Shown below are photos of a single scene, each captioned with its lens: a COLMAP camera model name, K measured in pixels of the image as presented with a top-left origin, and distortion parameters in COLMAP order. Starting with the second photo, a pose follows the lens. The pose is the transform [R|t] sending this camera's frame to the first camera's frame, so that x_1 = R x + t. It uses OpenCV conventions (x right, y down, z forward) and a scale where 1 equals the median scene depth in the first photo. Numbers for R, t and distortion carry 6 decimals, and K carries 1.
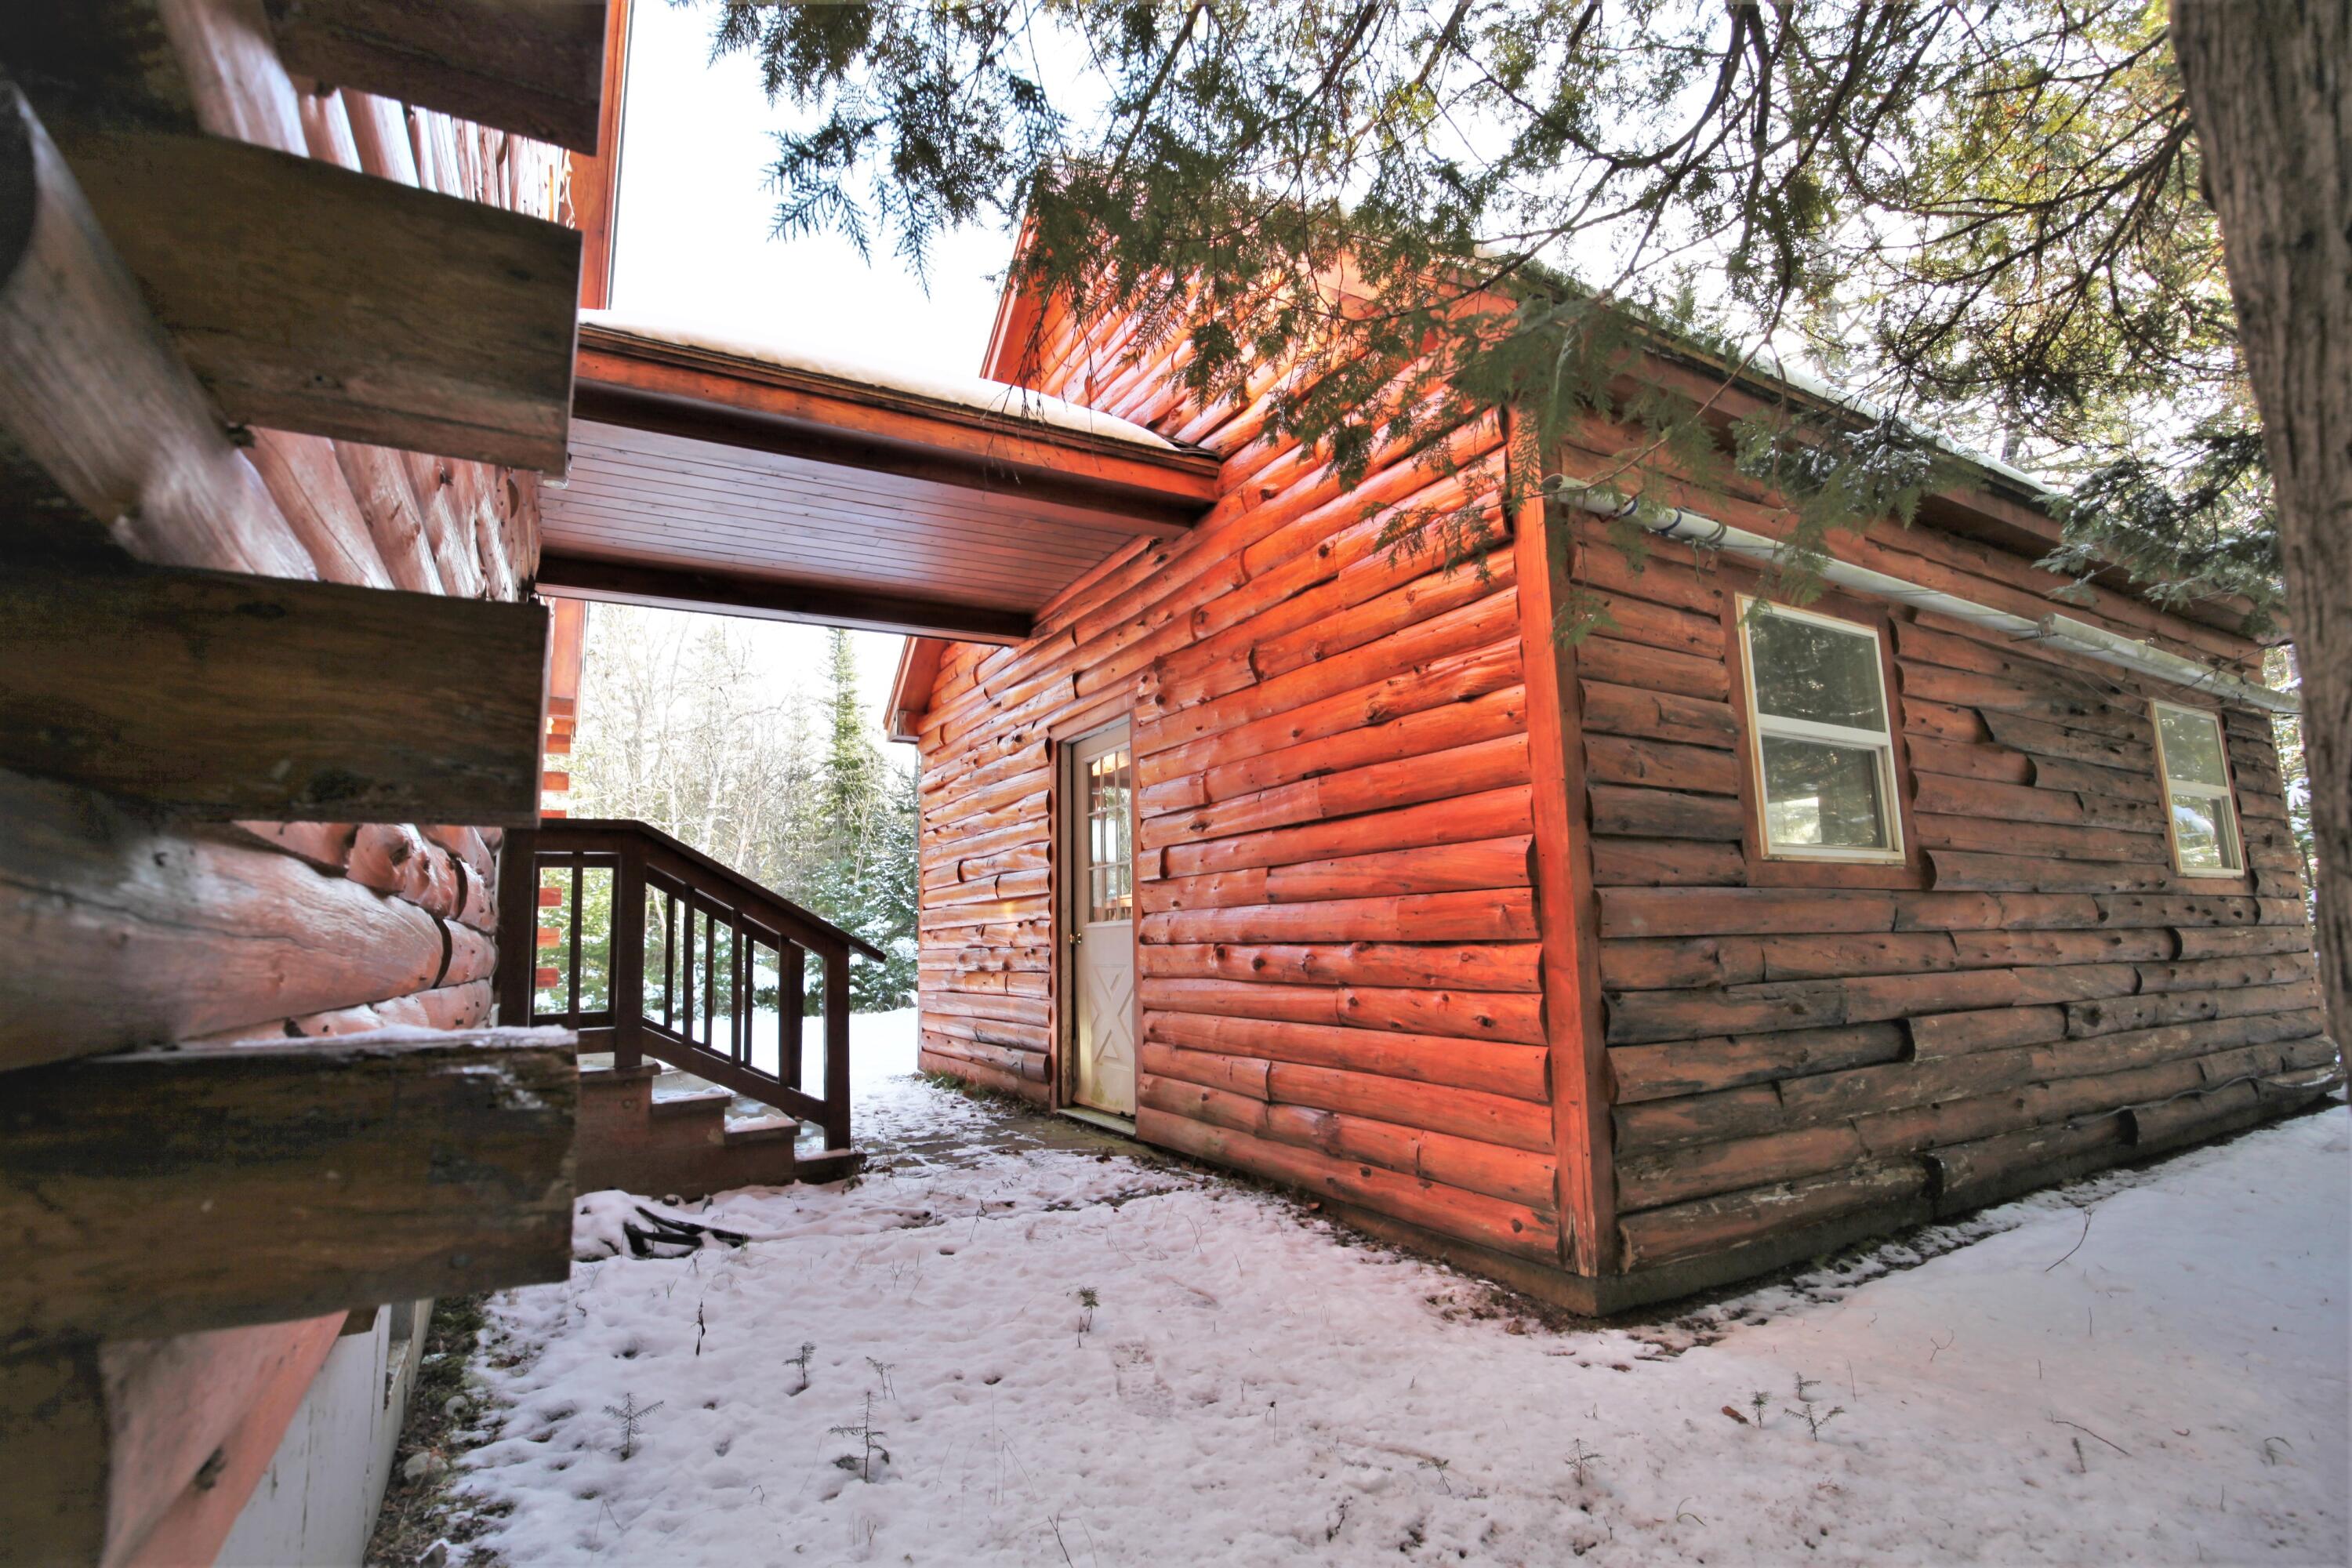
lens RADIAL K [[1083.9, 0, 1188.9], [0, 1083.9, 788.3], [0, 0, 1]] dist [-0.042546, 0.000025]
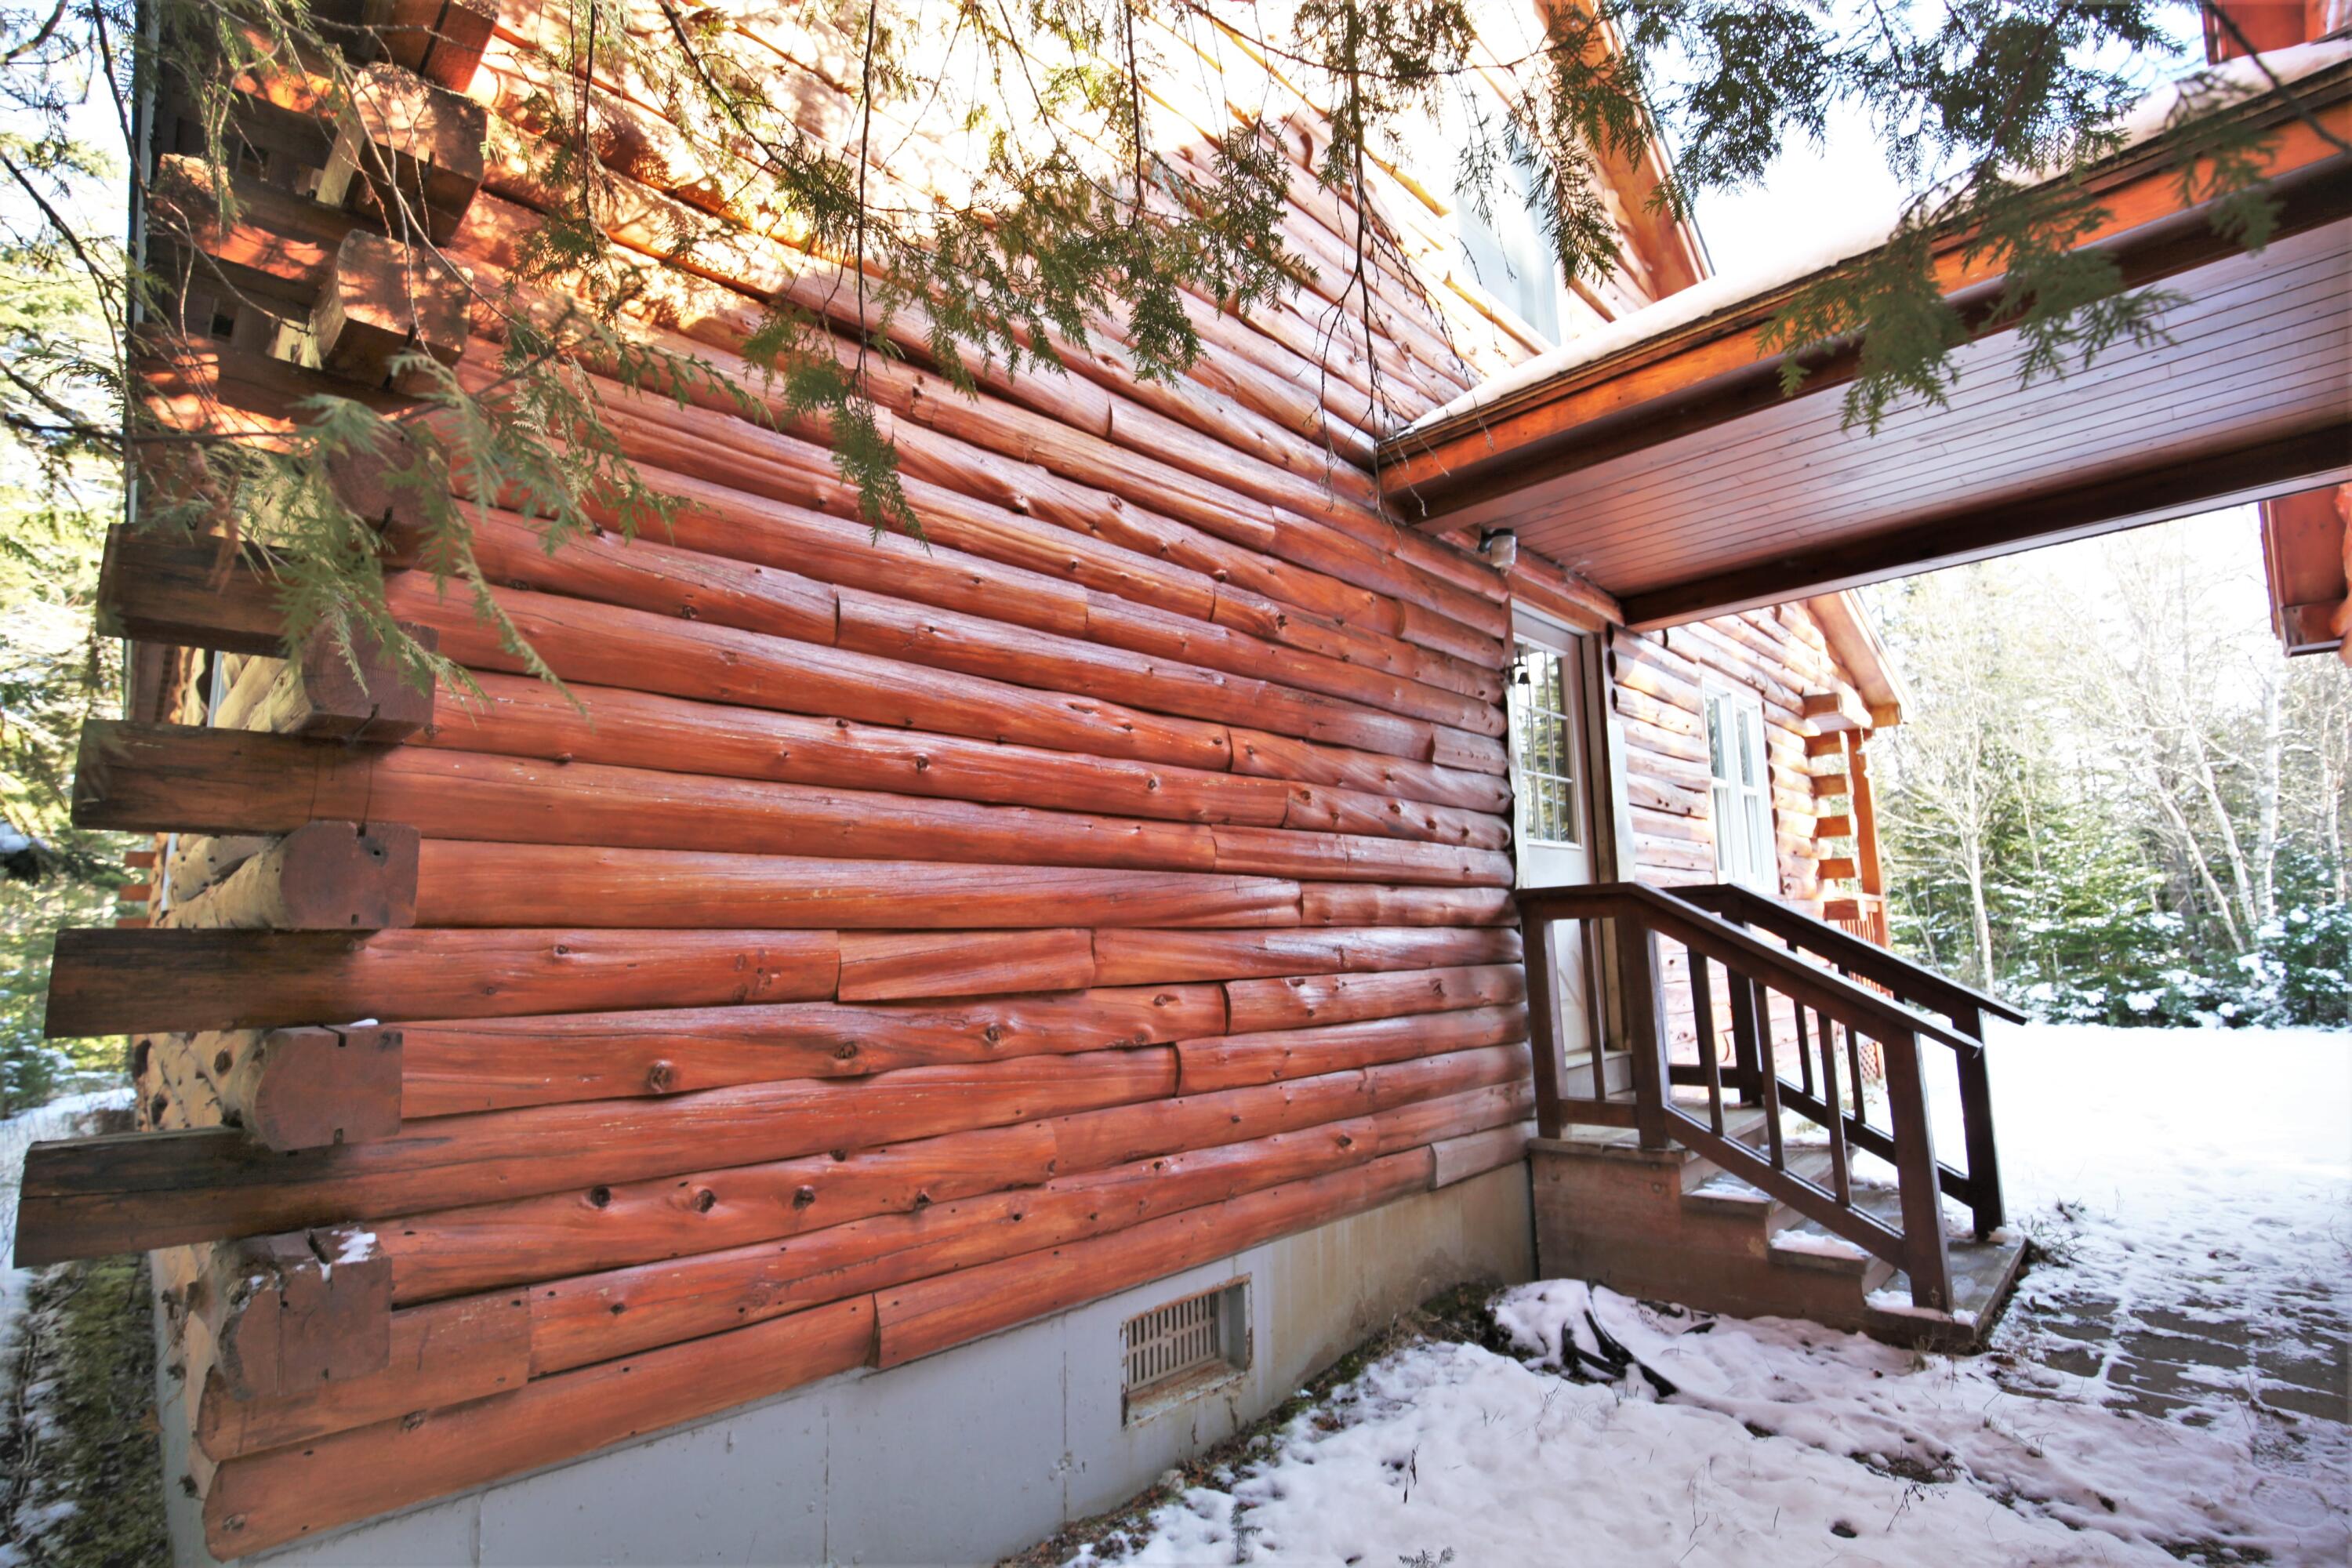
lens RADIAL K [[1083.9, 0, 1188.9], [0, 1083.9, 788.3], [0, 0, 1]] dist [-0.042546, 0.000025]
pose [[0.254547, -0.113730, -0.960350, 0.424210], [0.140833, 0.986833, -0.079538, -0.045607], [0.956751, -0.115003, 0.267212, 0.559497]]
